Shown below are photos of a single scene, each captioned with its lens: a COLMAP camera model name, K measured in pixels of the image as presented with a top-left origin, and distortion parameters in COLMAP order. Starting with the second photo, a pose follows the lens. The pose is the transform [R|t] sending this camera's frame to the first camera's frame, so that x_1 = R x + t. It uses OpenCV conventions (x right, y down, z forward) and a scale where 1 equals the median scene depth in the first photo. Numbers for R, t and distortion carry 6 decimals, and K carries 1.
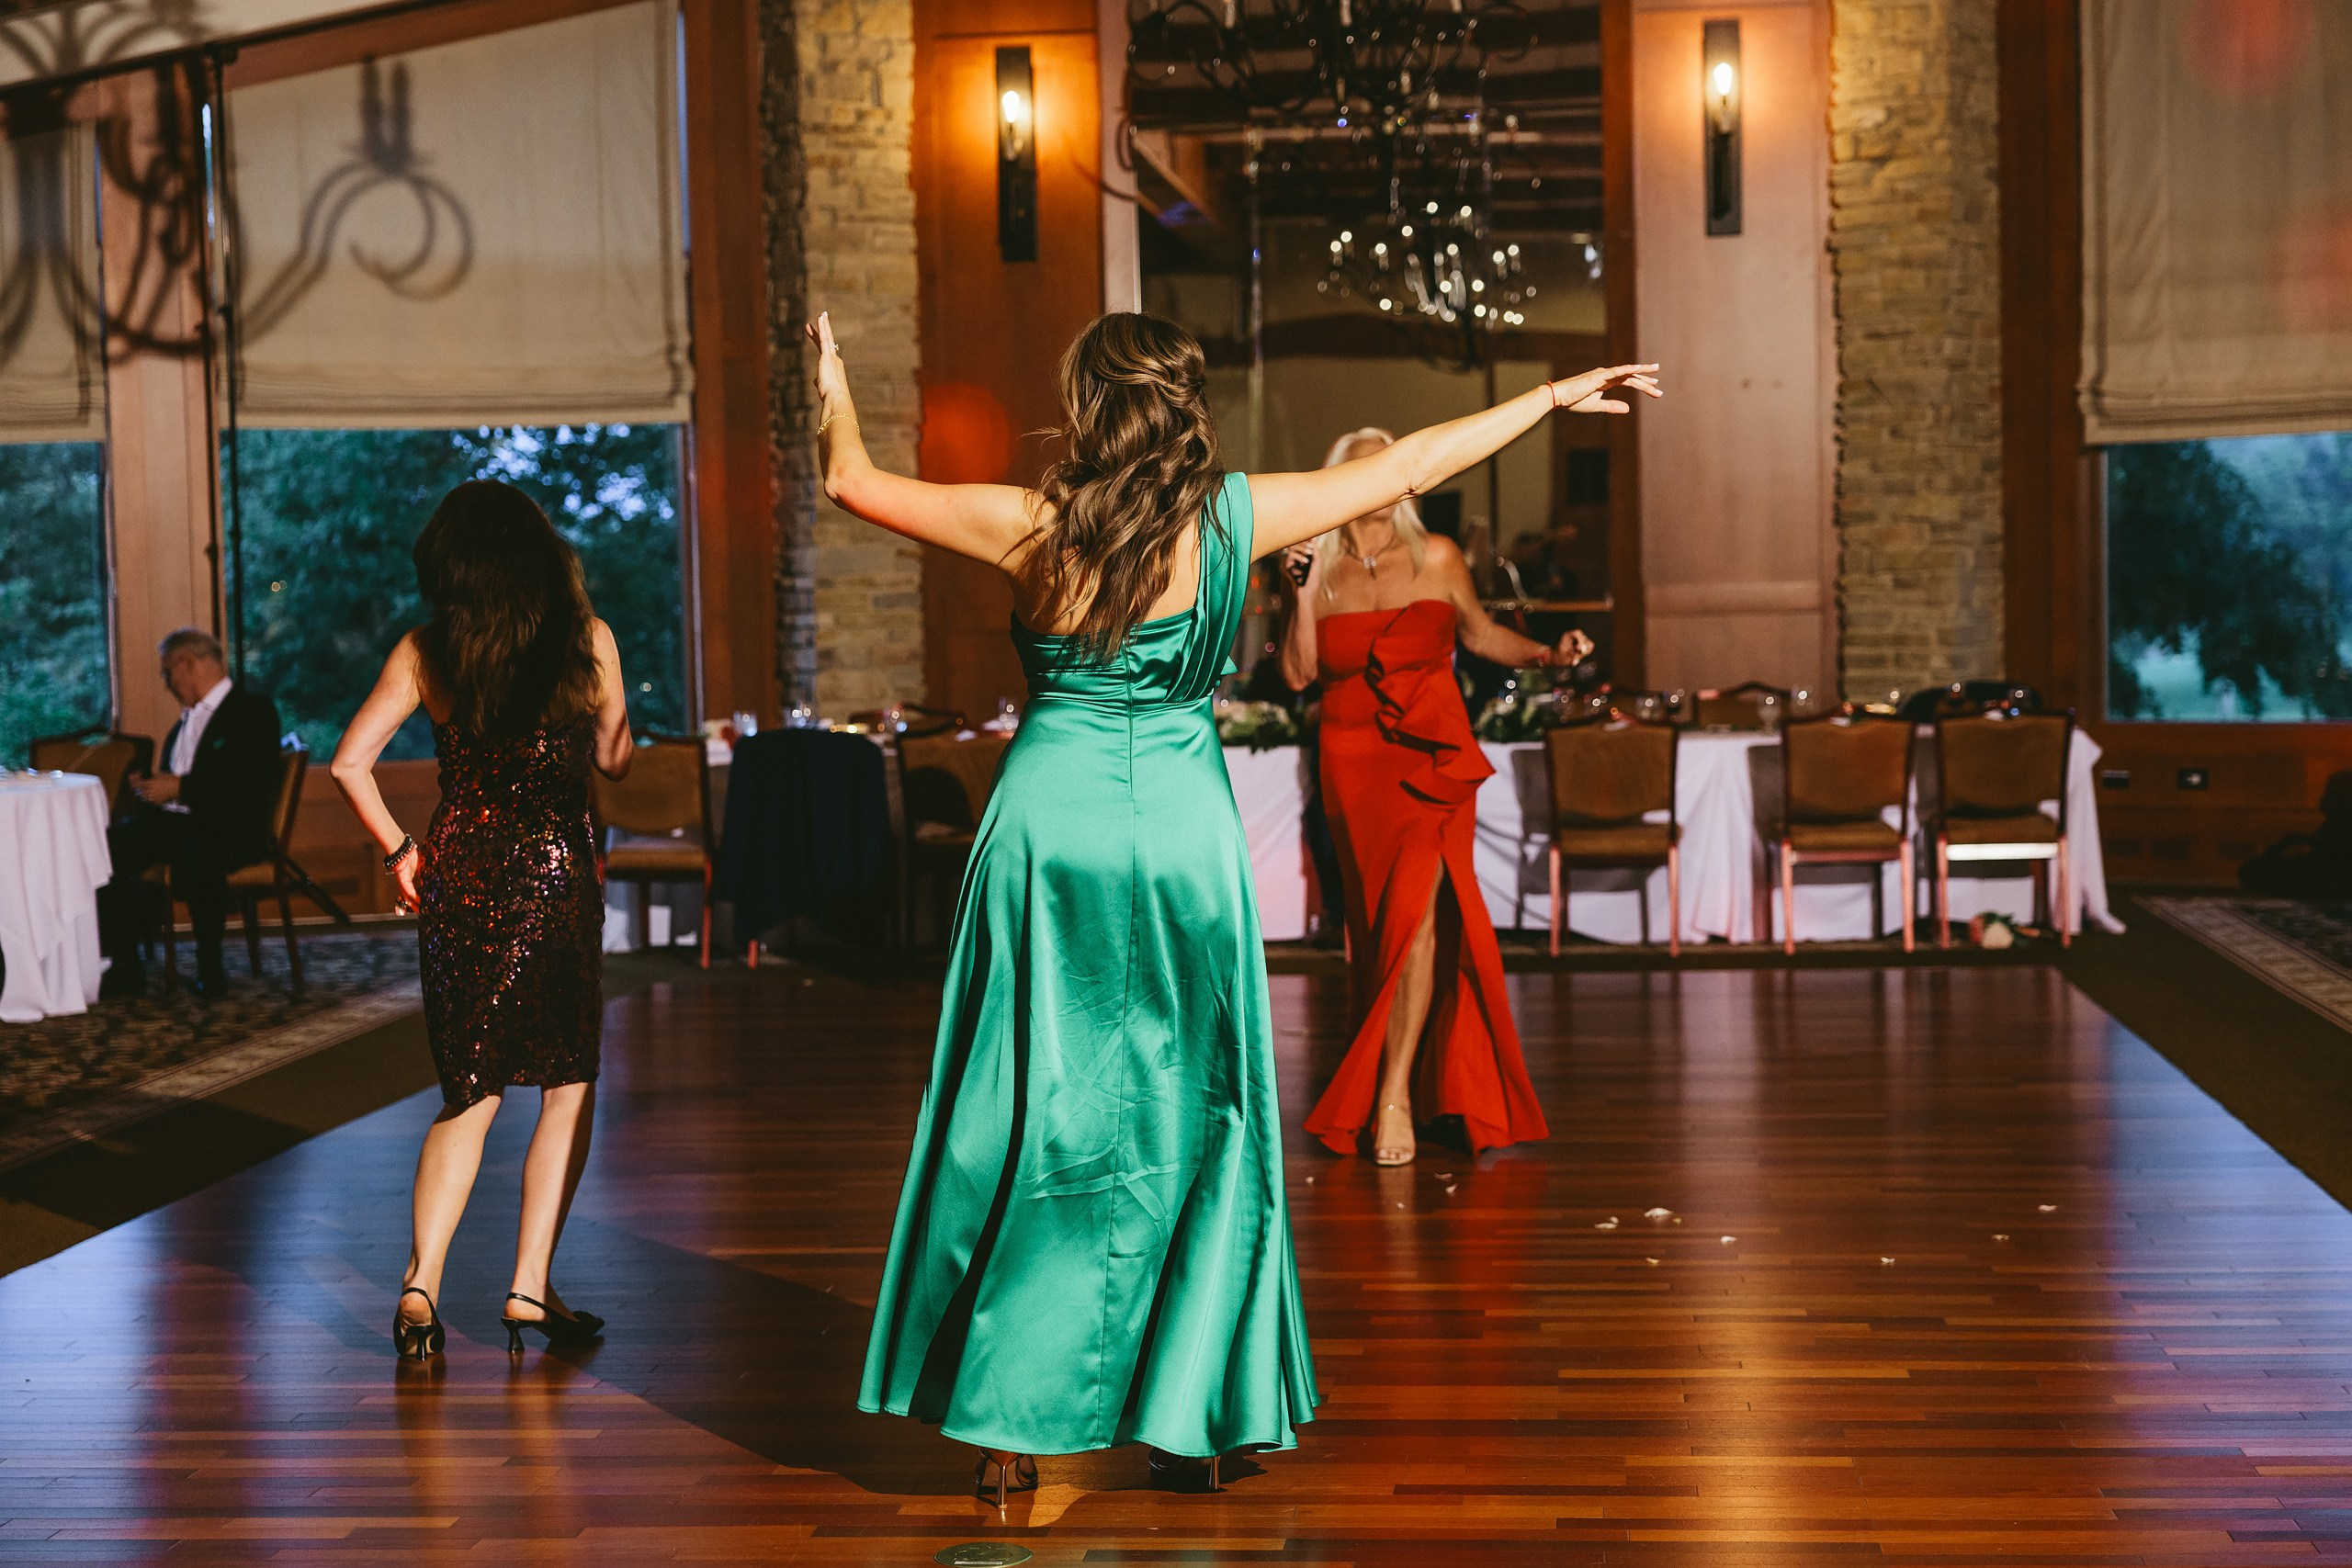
lens RADIAL K [[3841.0, 0, 1192.1], [0, 3841.0, 783.8], [0, 0, 1]] dist [0.034512, 0.000000]
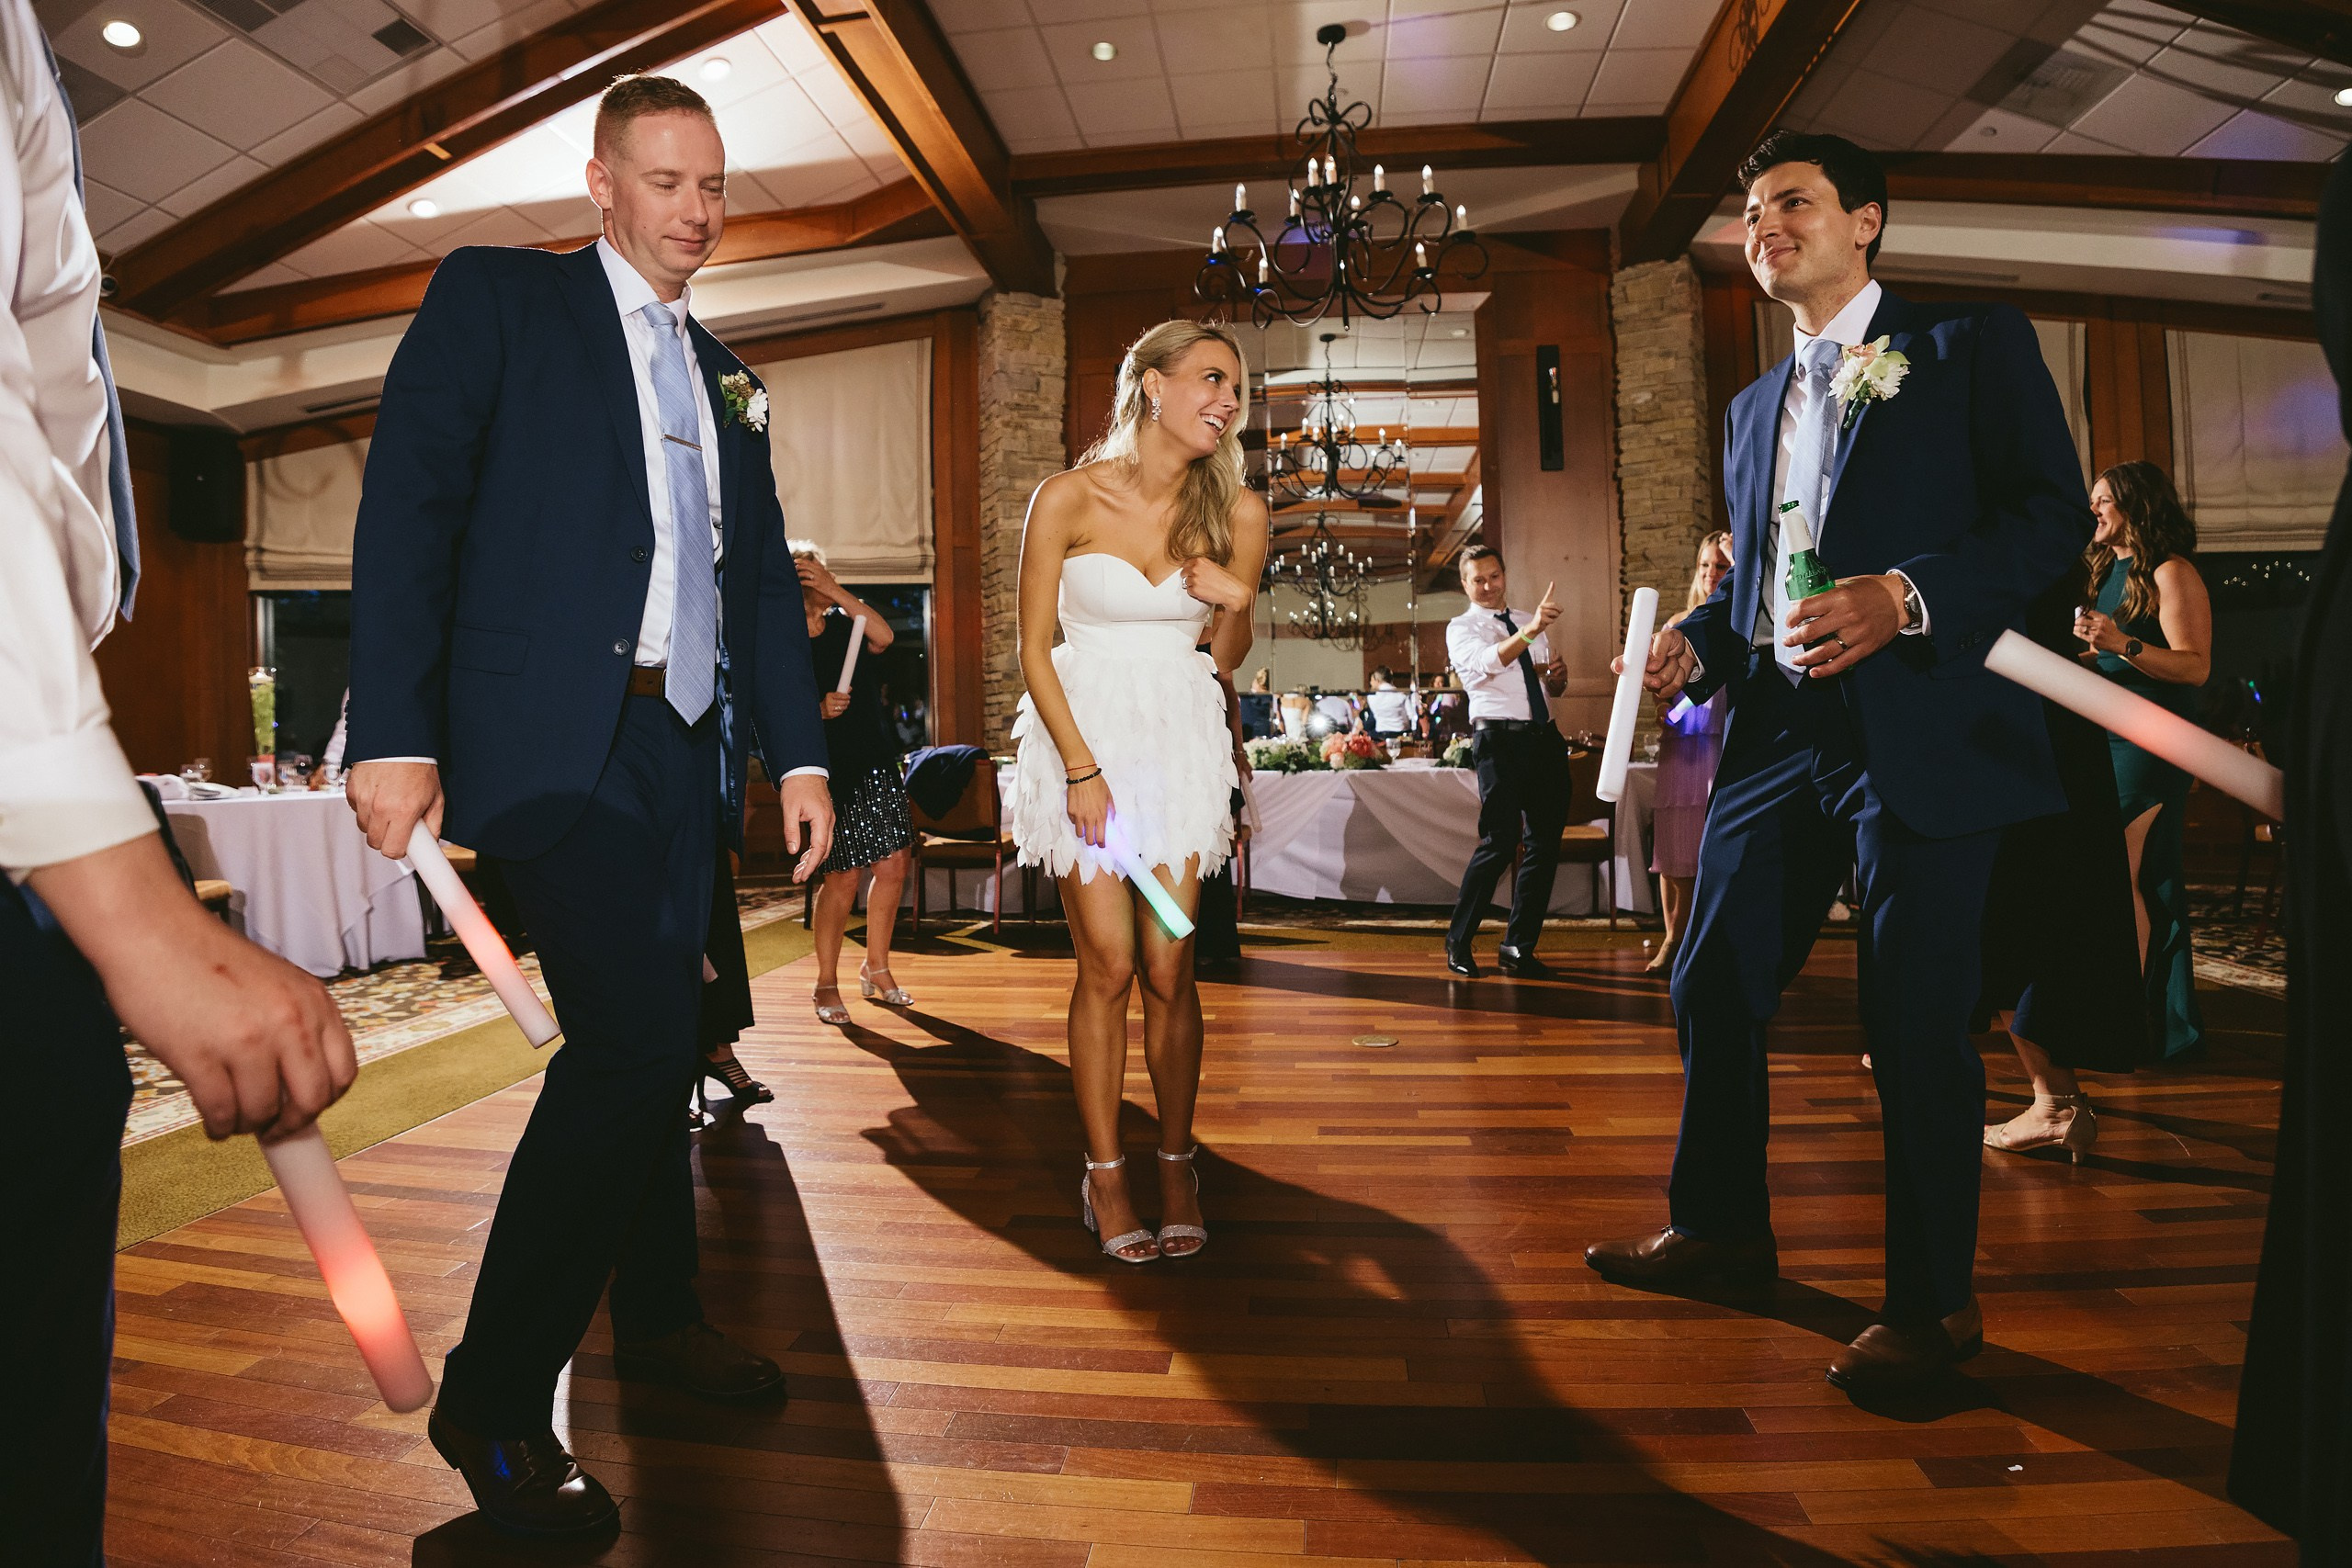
lens RADIAL K [[1185.4, 0, 1249.1], [0, 1185.4, 702.3], [0, 0, 1]] dist [-0.031142, 0.009889]
pose [[0.999524, -0.000733, 0.030841, -0.009659], [0.003624, 0.995586, -0.093786, 0.005599], [-0.030636, 0.093853, 0.995115, 0.501810]]
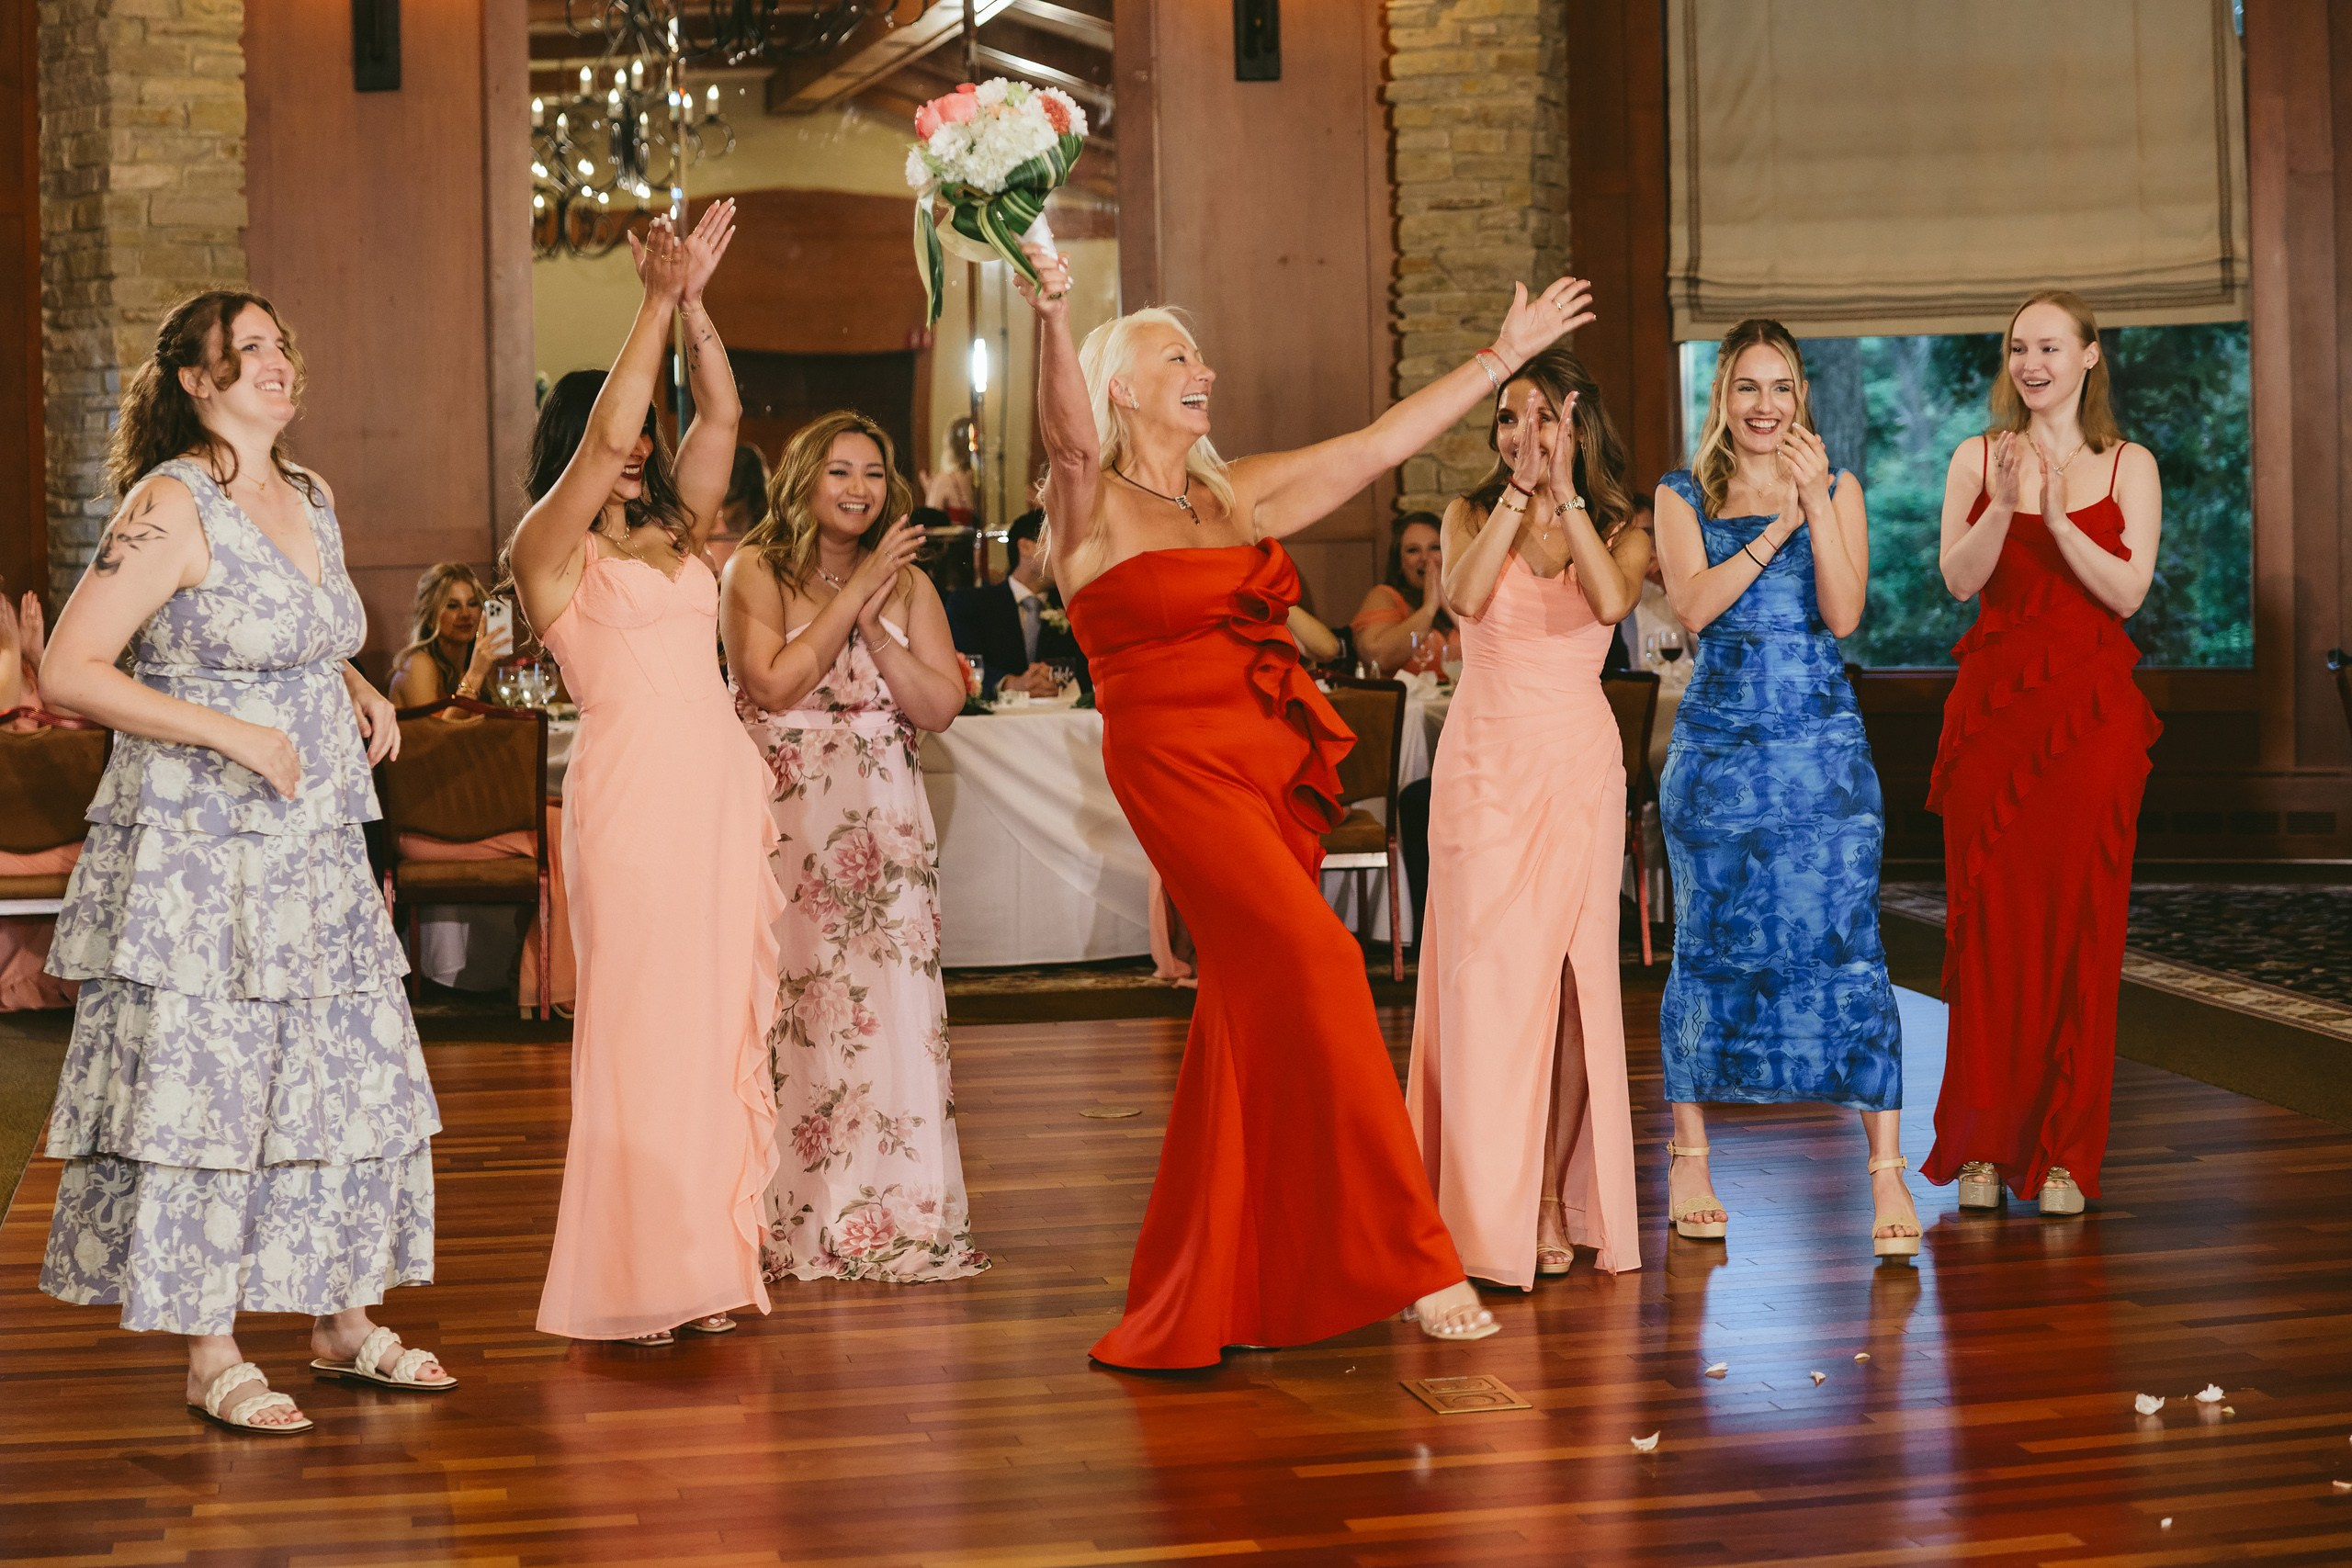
lens RADIAL K [[4250.6, 0, 1236.7], [0, 4250.6, 676.3], [0, 0, 1]] dist [-0.249479, 0.000000]
pose [[0.949853, -0.012006, 0.312466, -0.148017], [0.015388, 0.999847, -0.008362, -0.008840], [-0.312318, 0.012751, 0.949892, 0.151944]]
